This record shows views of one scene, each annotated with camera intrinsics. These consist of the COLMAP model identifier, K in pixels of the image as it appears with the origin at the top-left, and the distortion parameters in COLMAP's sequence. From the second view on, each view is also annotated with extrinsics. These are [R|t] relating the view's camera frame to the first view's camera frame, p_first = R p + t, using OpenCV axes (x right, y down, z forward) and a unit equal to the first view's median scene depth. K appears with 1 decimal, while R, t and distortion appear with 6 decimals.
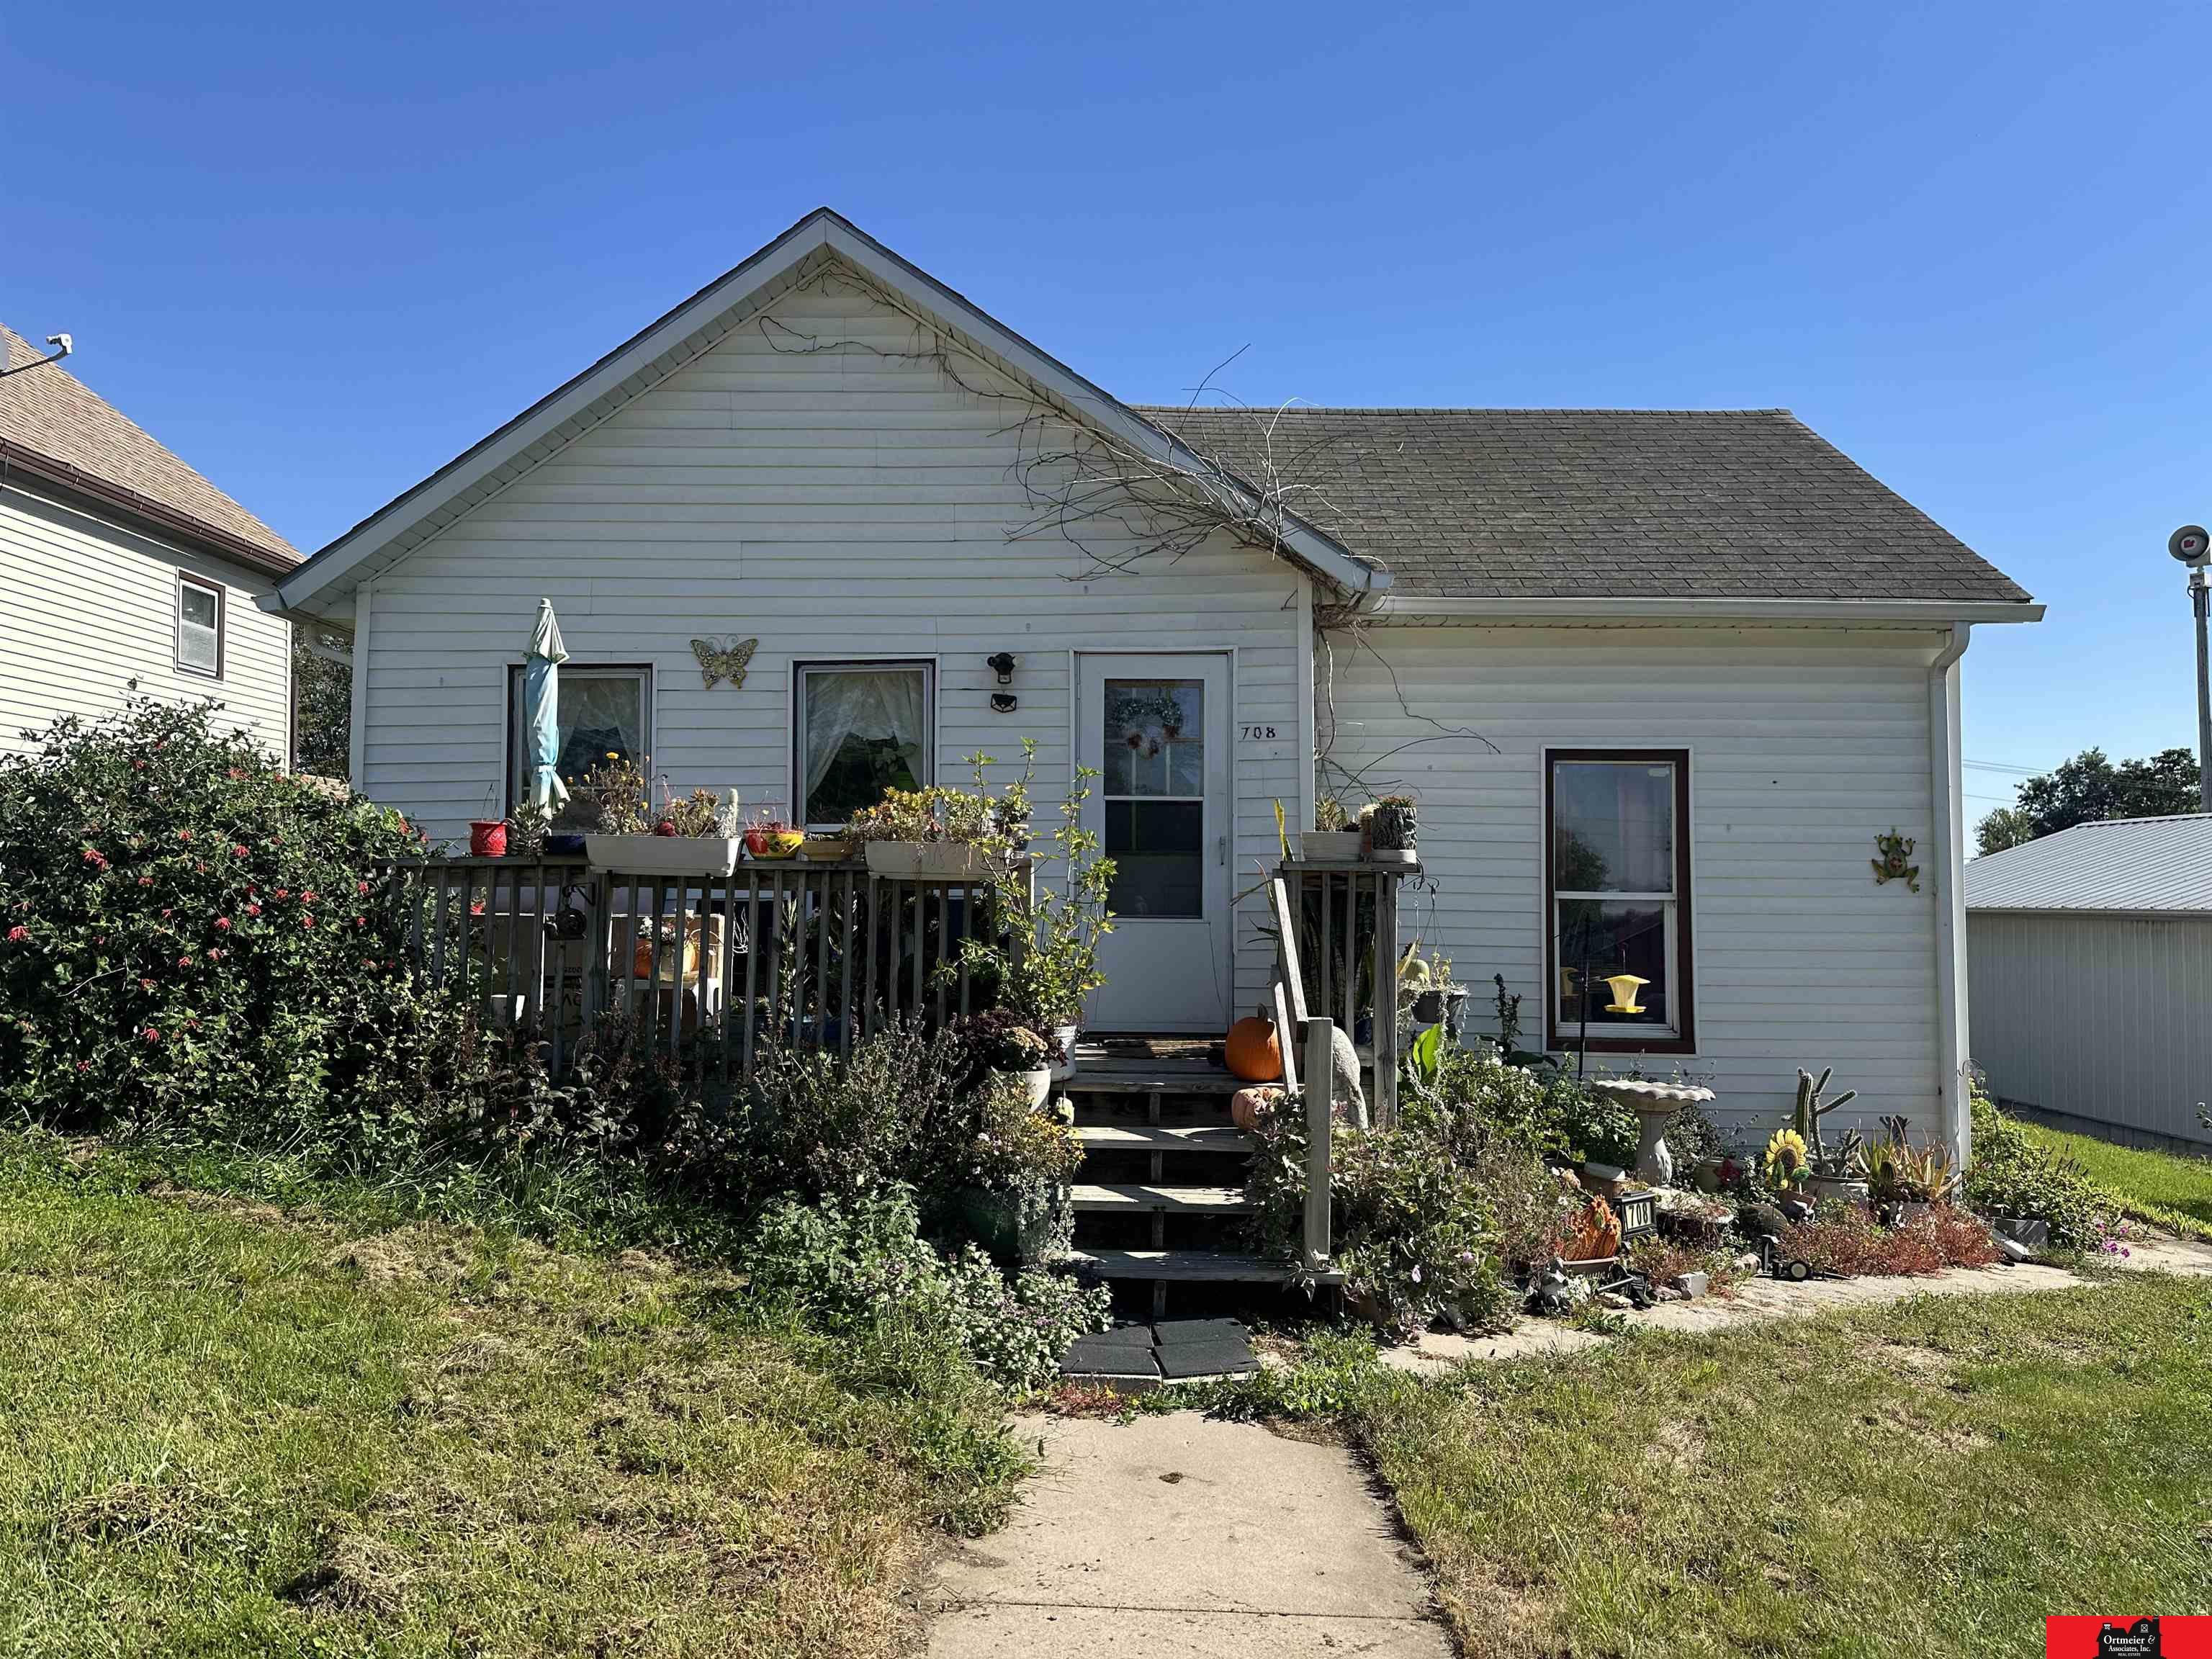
lens RADIAL K [[1580.6, 0, 1102.2], [0, 1580.6, 831.7], [0, 0, 1]] dist [0.030220, -0.019091]
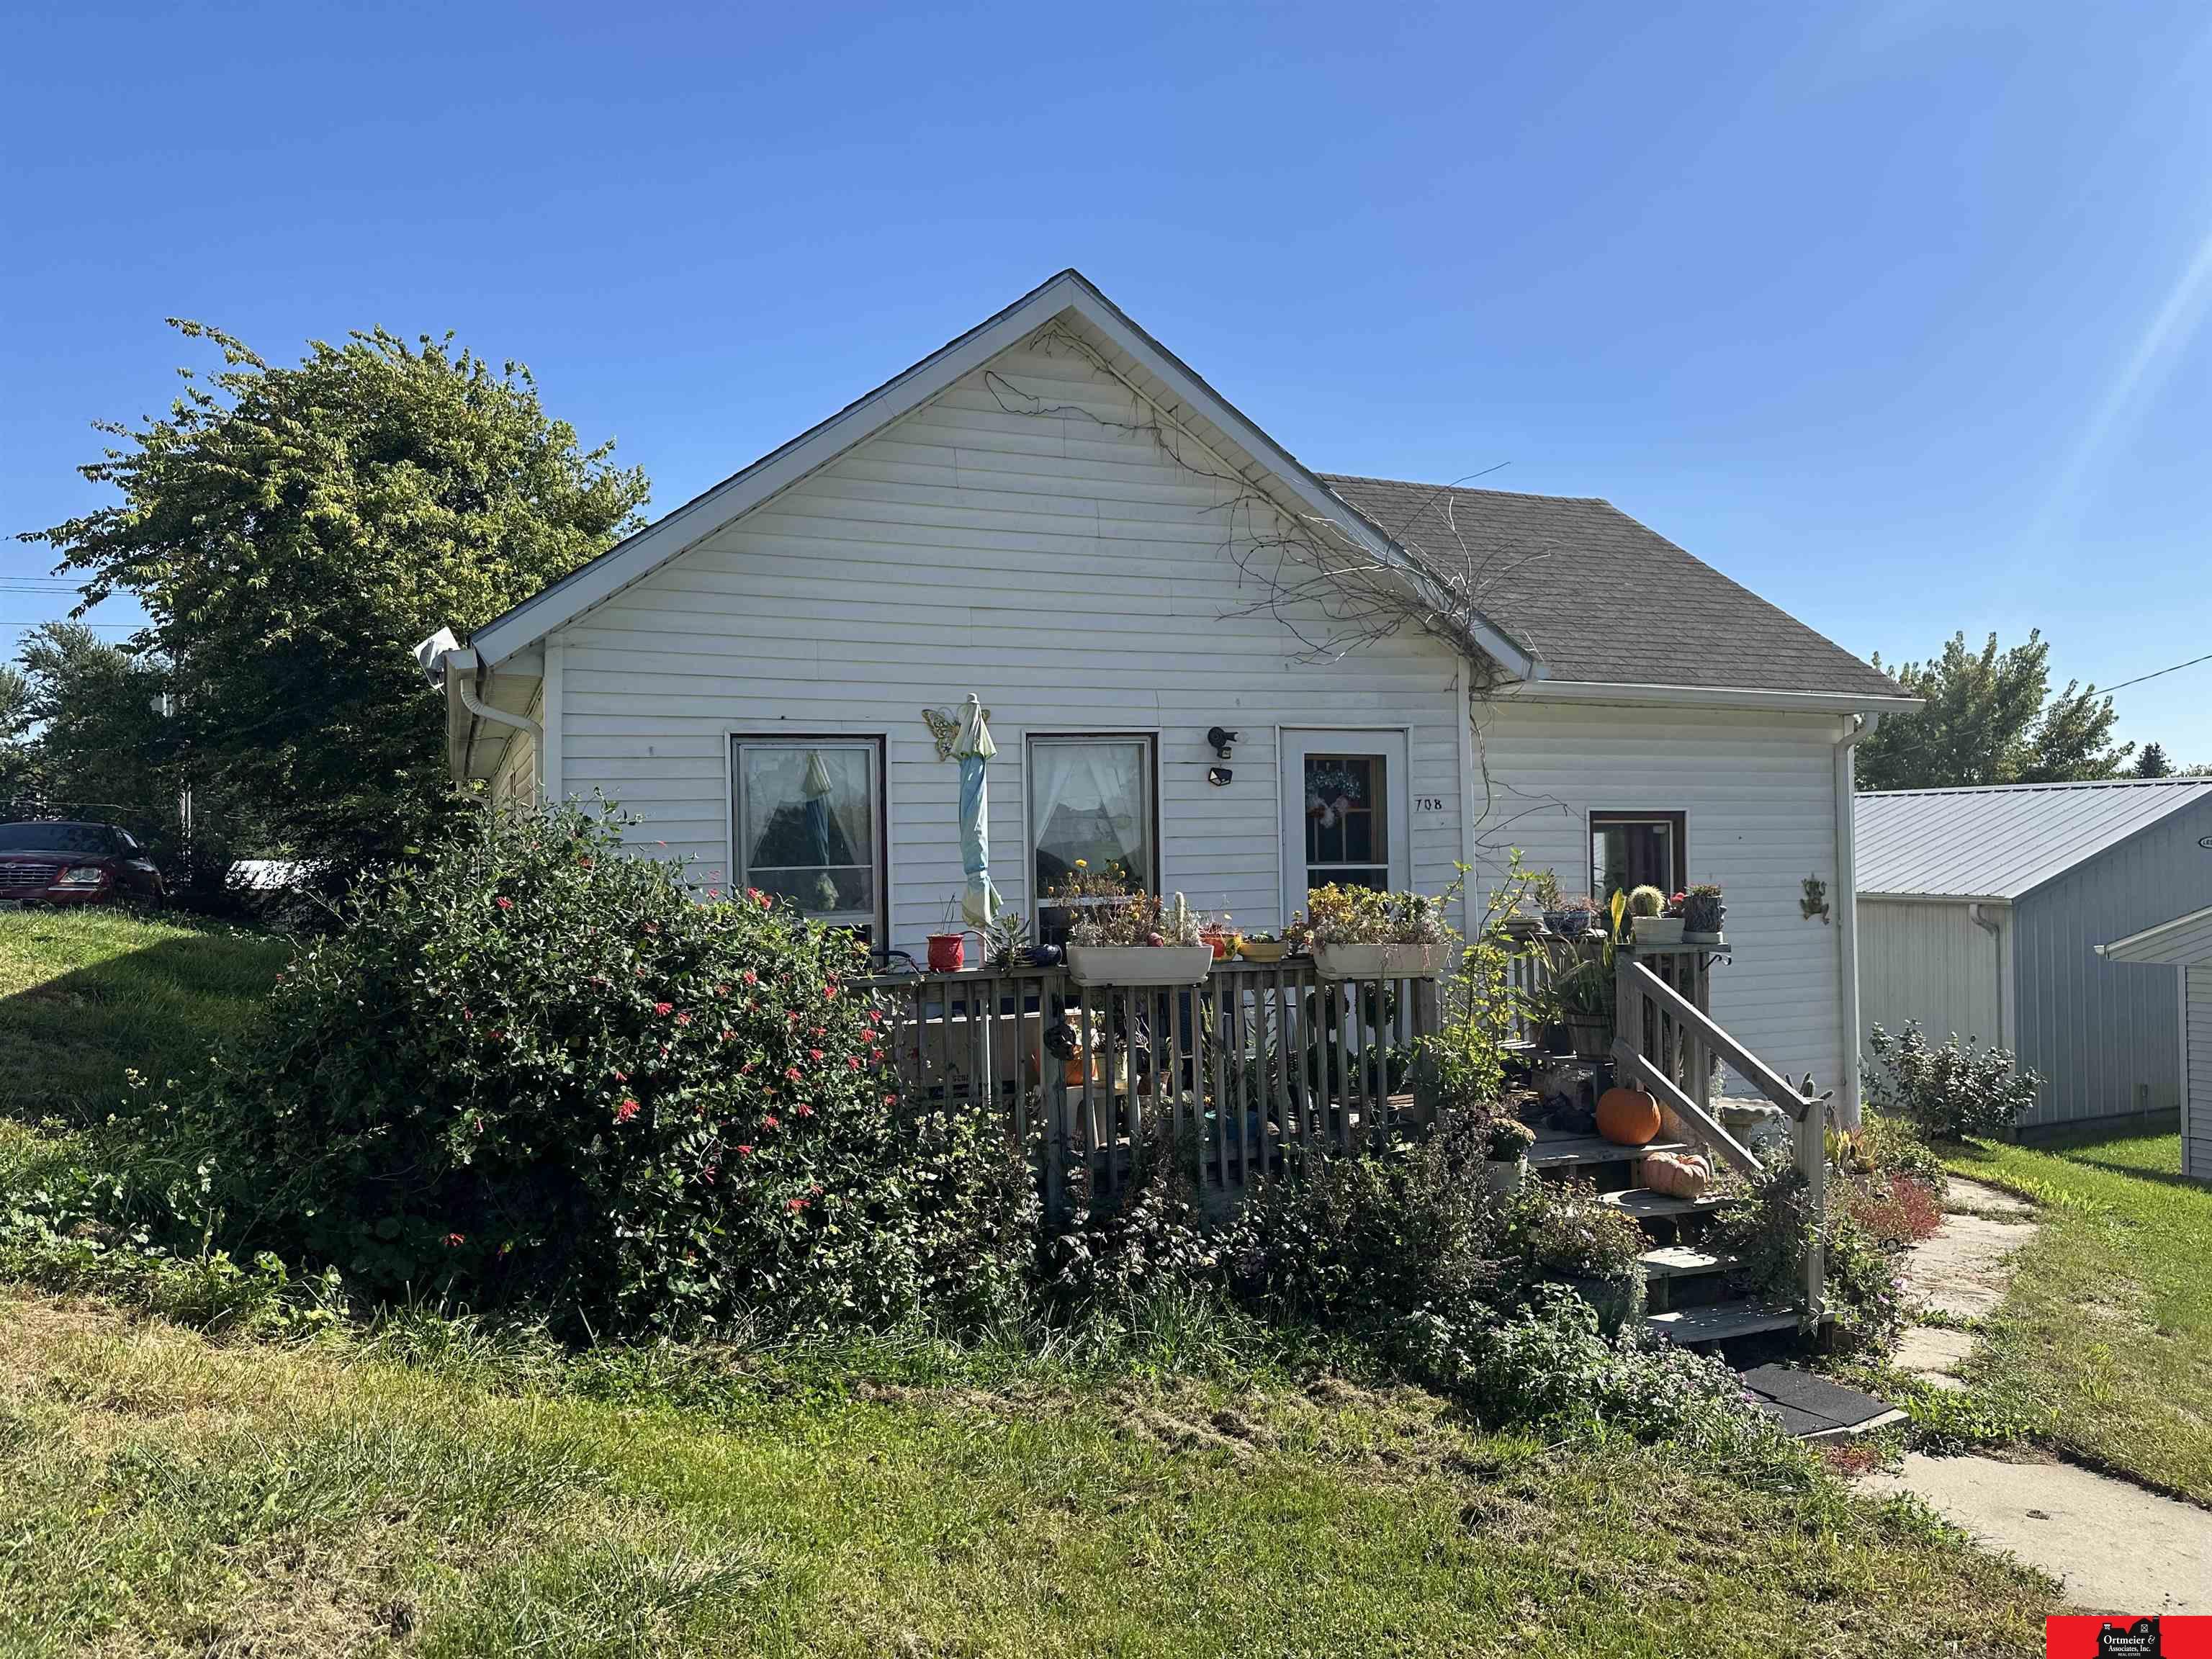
lens RADIAL K [[1580.6, 0, 1110.8], [0, 1580.6, 833.3], [0, 0, 1]] dist [0.030220, -0.019091]
pose [[0.916561, -0.012006, 0.399716, -0.534744], [0.000892, 0.999608, 0.027979, -0.073162], [-0.399895, -0.025288, 0.916212, 0.087661]]
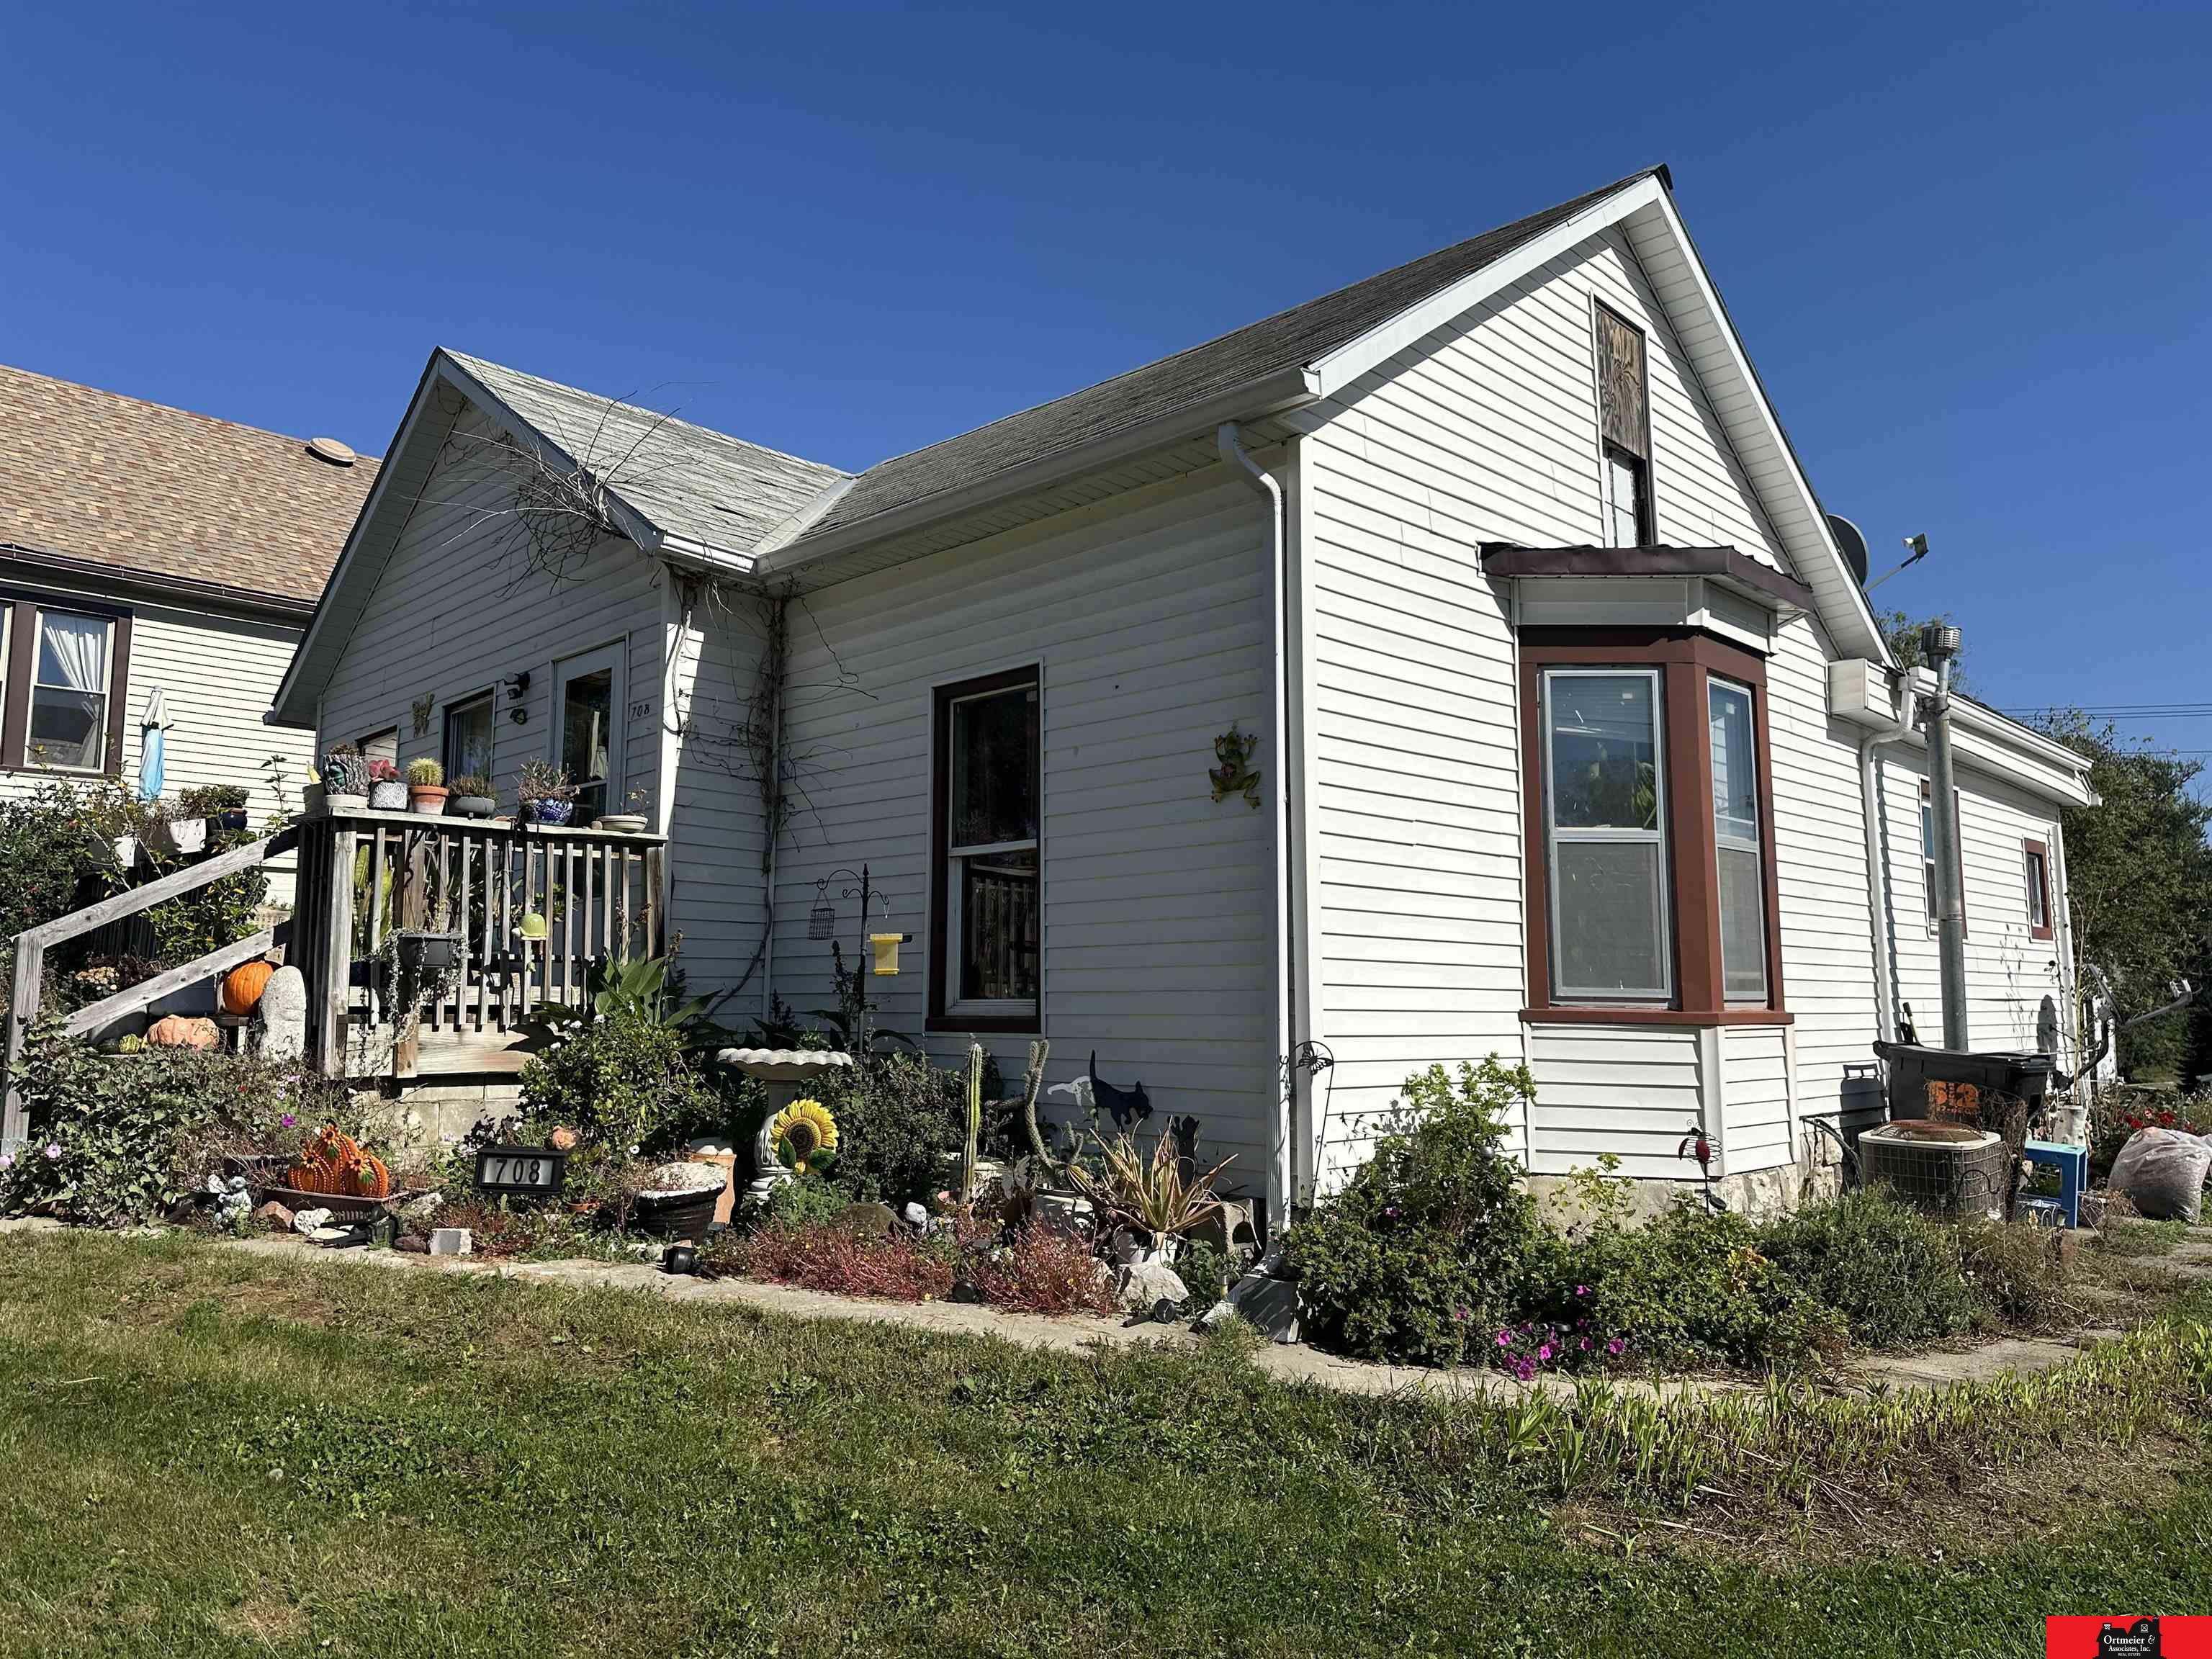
lens RADIAL K [[1580.6, 0, 1108.0], [0, 1580.6, 826.2], [0, 0, 1]] dist [0.030220, -0.019091]
pose [[0.721785, -0.088184, -0.686476, 1.013874], [0.039745, 0.995494, -0.086091, 0.111971], [0.690975, 0.034855, 0.722038, 0.464964]]
